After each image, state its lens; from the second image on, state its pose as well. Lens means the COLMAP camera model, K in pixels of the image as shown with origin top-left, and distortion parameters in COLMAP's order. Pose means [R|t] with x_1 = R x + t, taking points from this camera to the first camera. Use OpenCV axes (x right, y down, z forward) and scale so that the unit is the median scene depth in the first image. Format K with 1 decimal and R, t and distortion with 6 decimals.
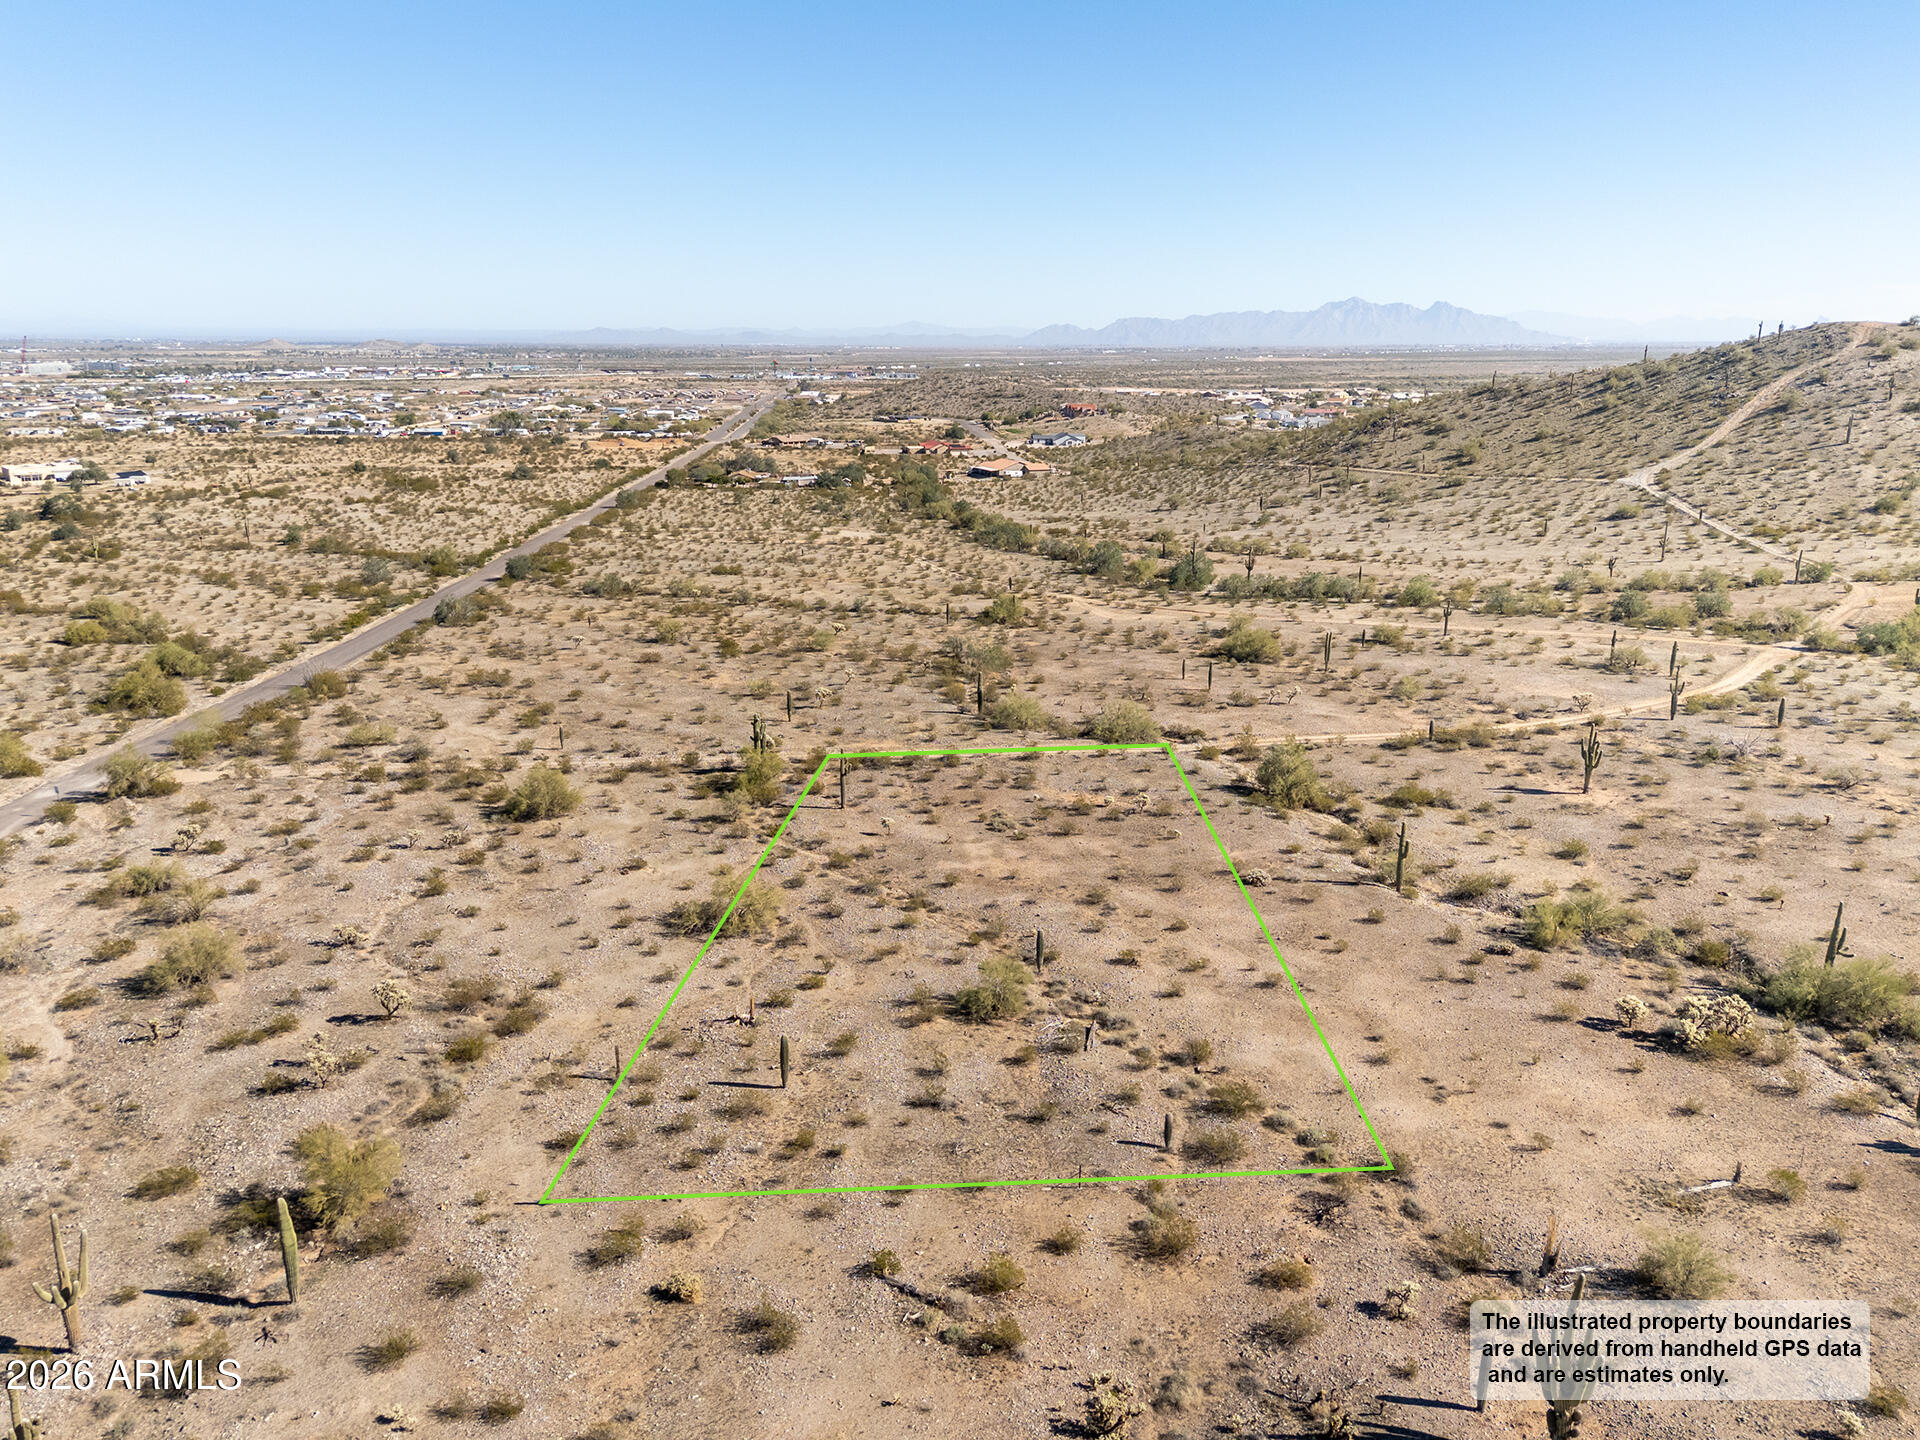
lens RADIAL K [[1447.1, 0, 956.2], [0, 1447.1, 722.6], [0, 0, 1]] dist [0.069700, -0.055016]
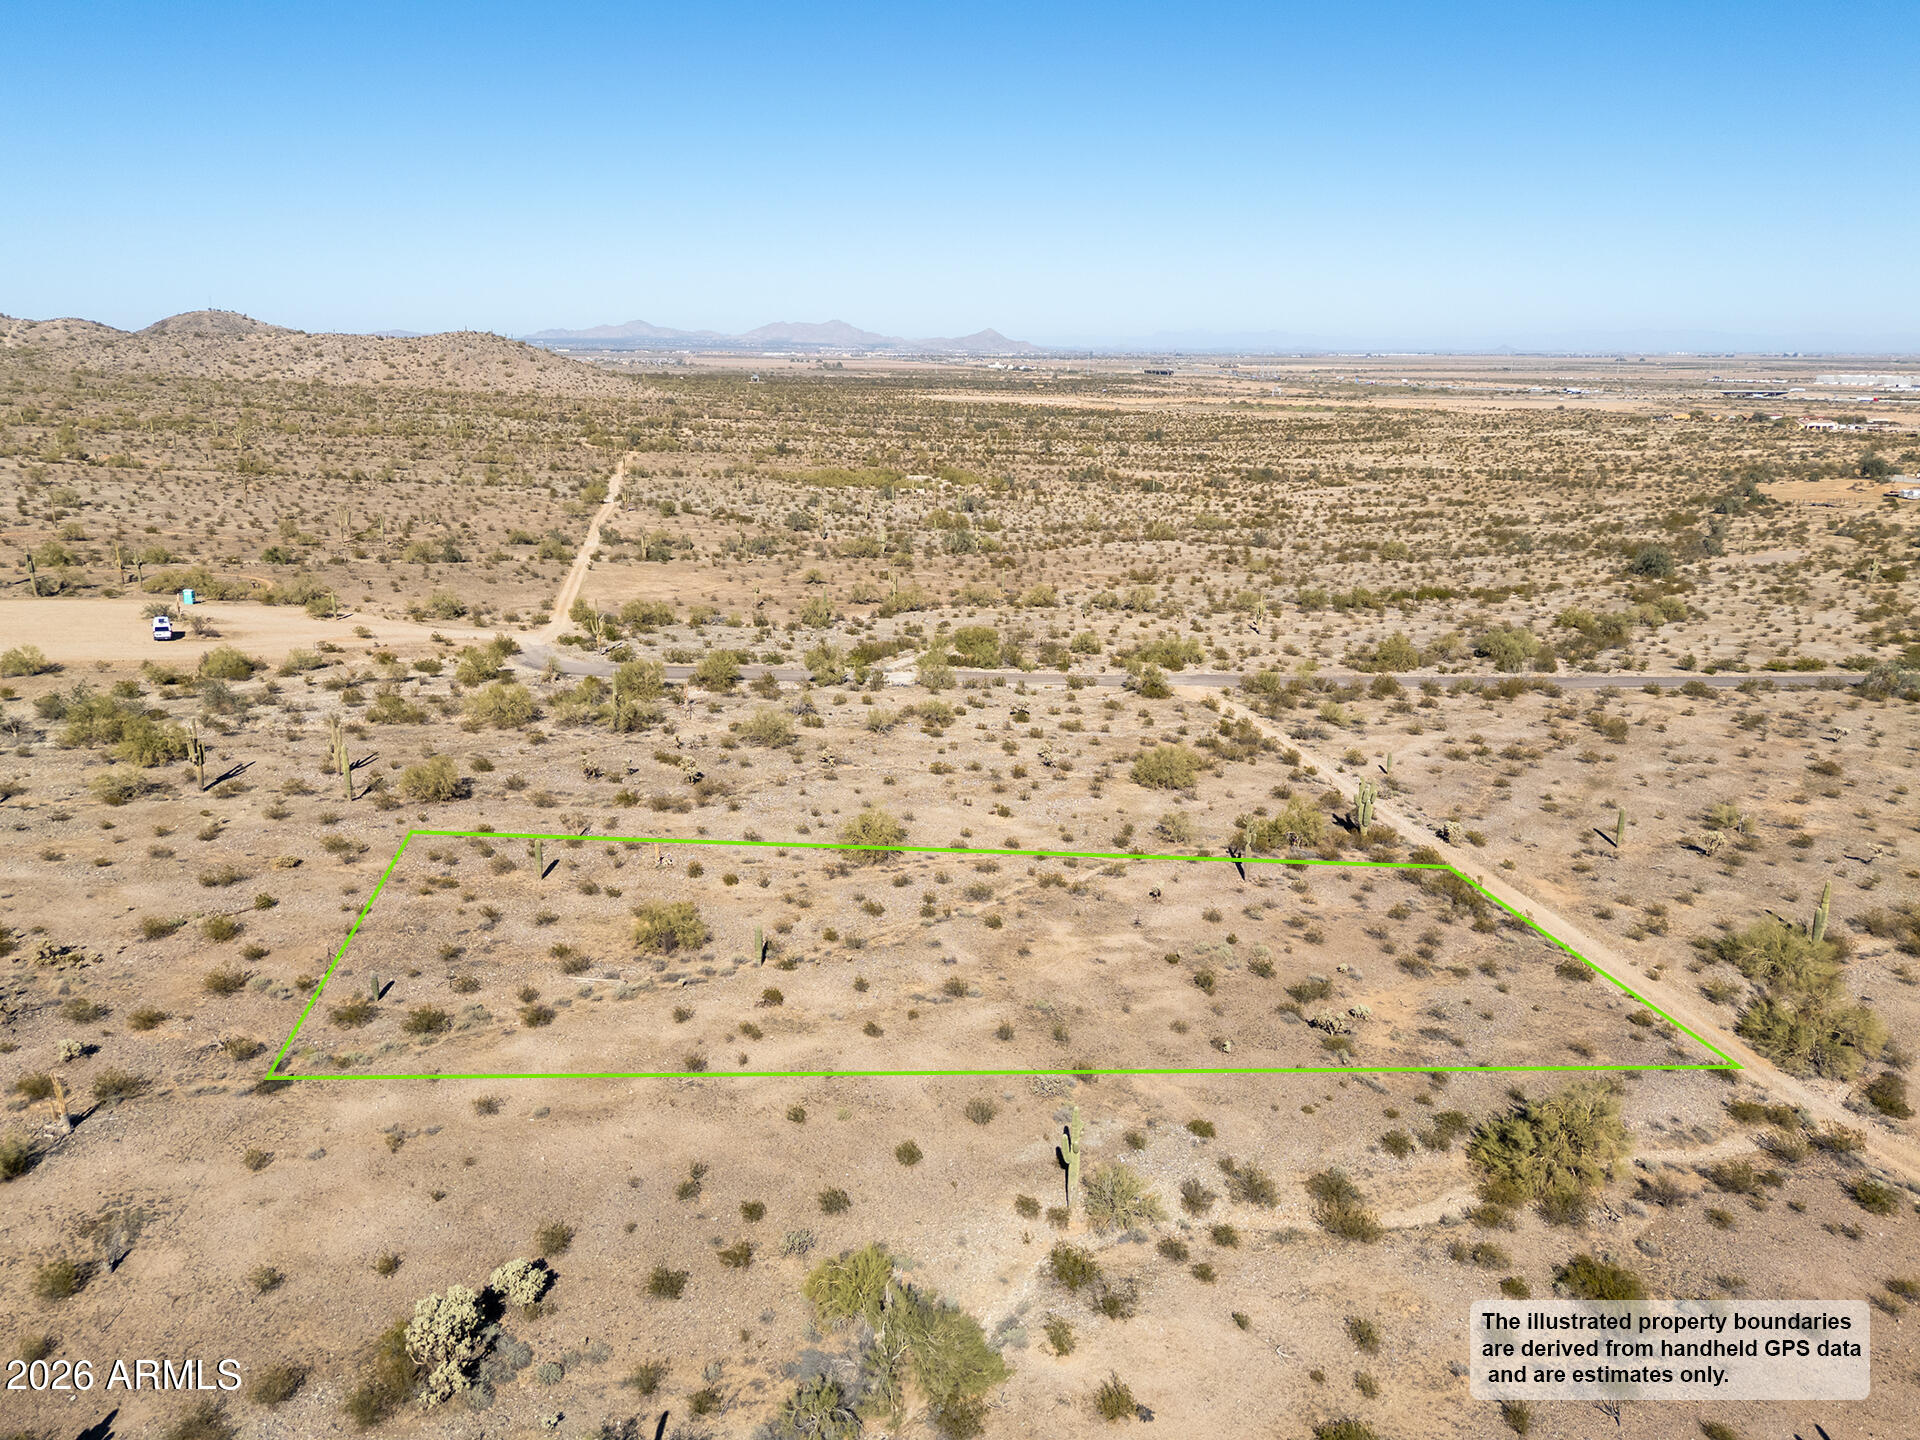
lens RADIAL K [[1447.1, 0, 960.8], [0, 1447.1, 719.7], [0, 0, 1]] dist [0.069700, -0.055016]
pose [[0.112248, 0.227944, -0.967183, 1.396998], [-0.254164, 0.947542, 0.193818, -0.304257], [0.960625, 0.224067, 0.164294, 1.288923]]
